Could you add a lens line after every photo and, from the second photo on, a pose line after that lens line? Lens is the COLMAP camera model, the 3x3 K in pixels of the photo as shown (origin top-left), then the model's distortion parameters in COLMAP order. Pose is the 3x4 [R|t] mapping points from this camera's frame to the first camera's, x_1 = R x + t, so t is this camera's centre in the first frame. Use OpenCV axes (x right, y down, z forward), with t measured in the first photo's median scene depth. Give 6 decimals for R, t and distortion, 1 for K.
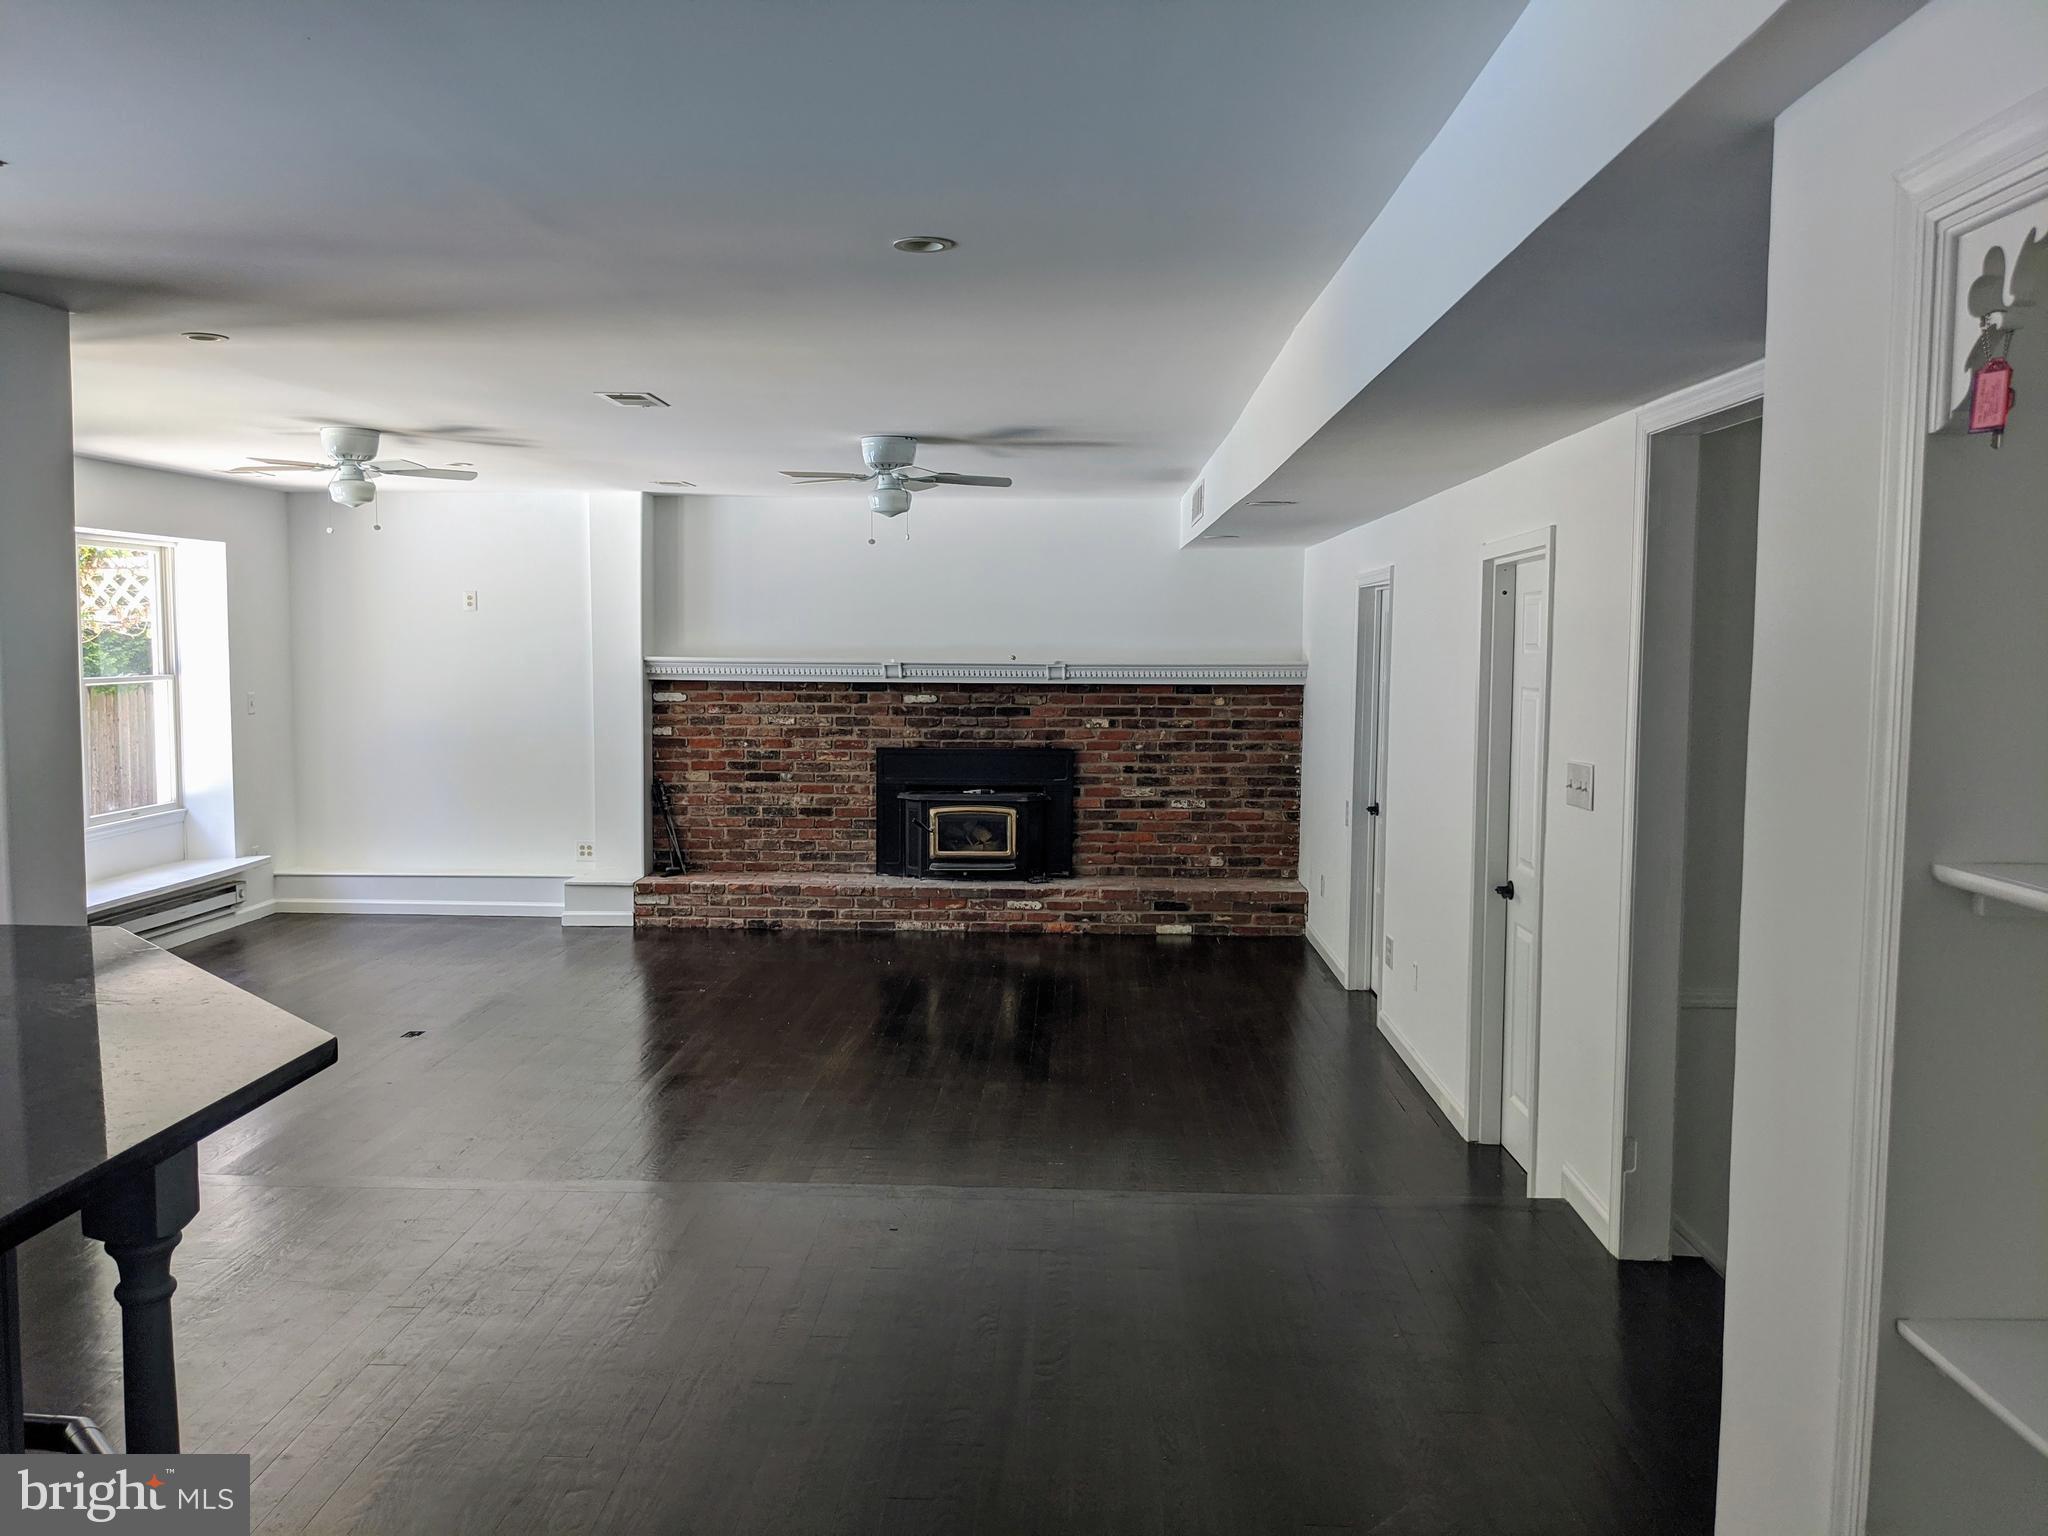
lens RADIAL K [[1606.8, 0, 1031.1], [0, 1606.8, 781.7], [0, 0, 1]] dist [0.098534, -0.190118]
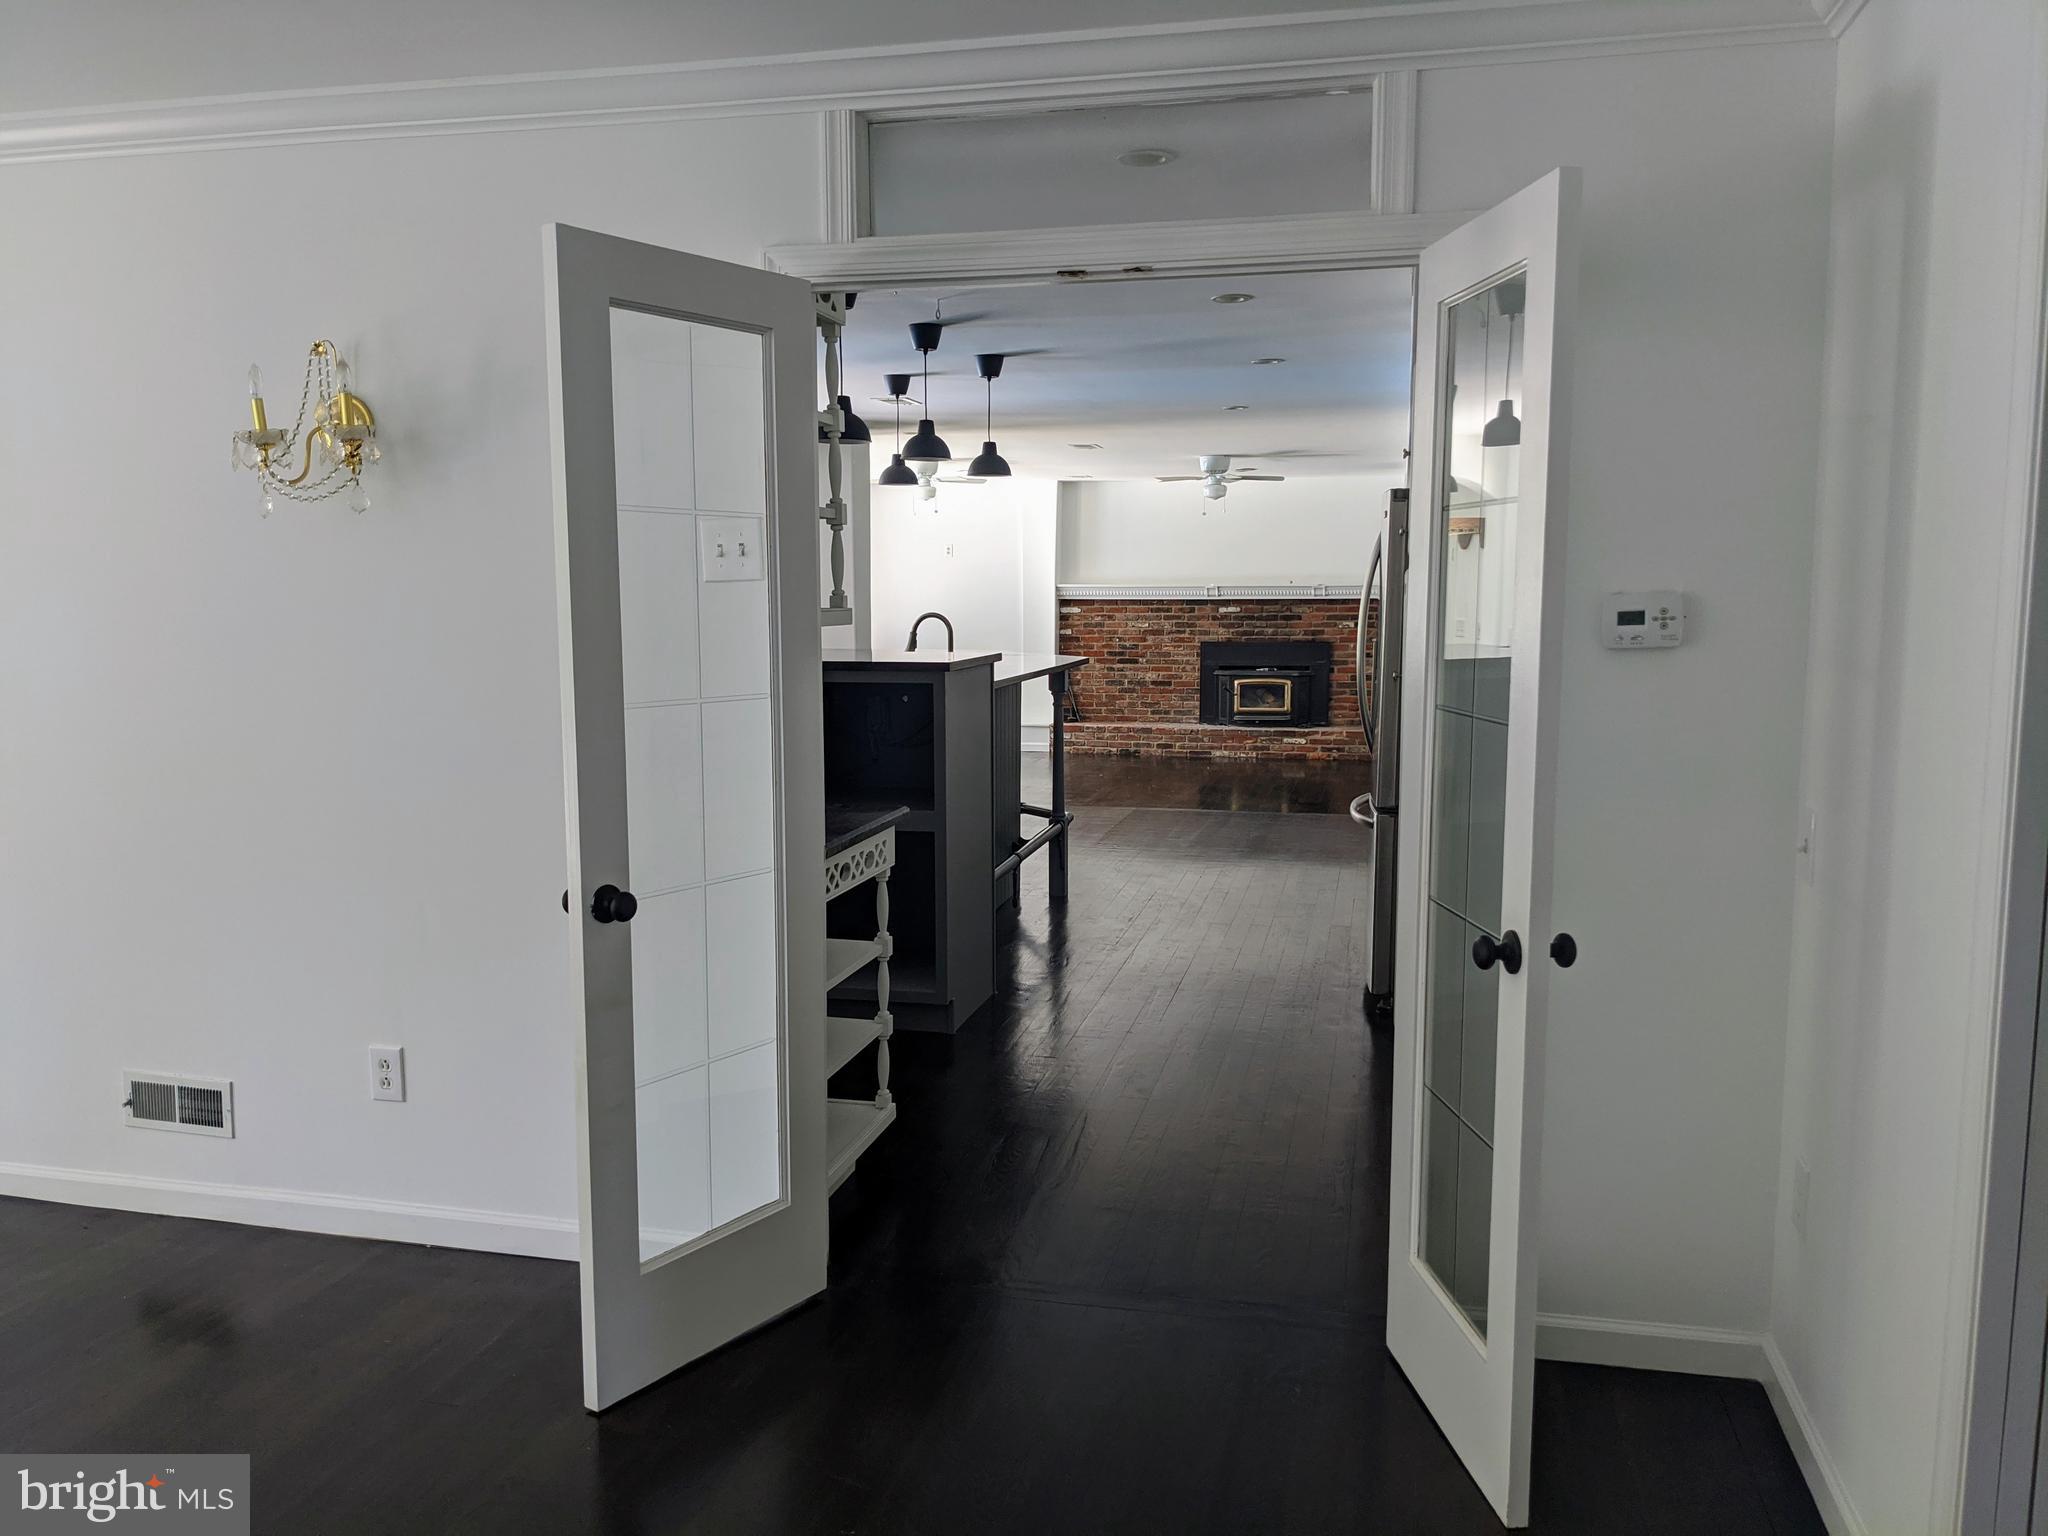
lens RADIAL K [[1606.8, 0, 1031.1], [0, 1606.8, 781.7], [0, 0, 1]] dist [0.098534, -0.190118]
pose [[0.981778, 0.014978, -0.189441, 0.039864], [-0.008994, 0.999434, 0.032411, 0.065647], [0.189820, -0.030117, 0.981357, -0.565904]]
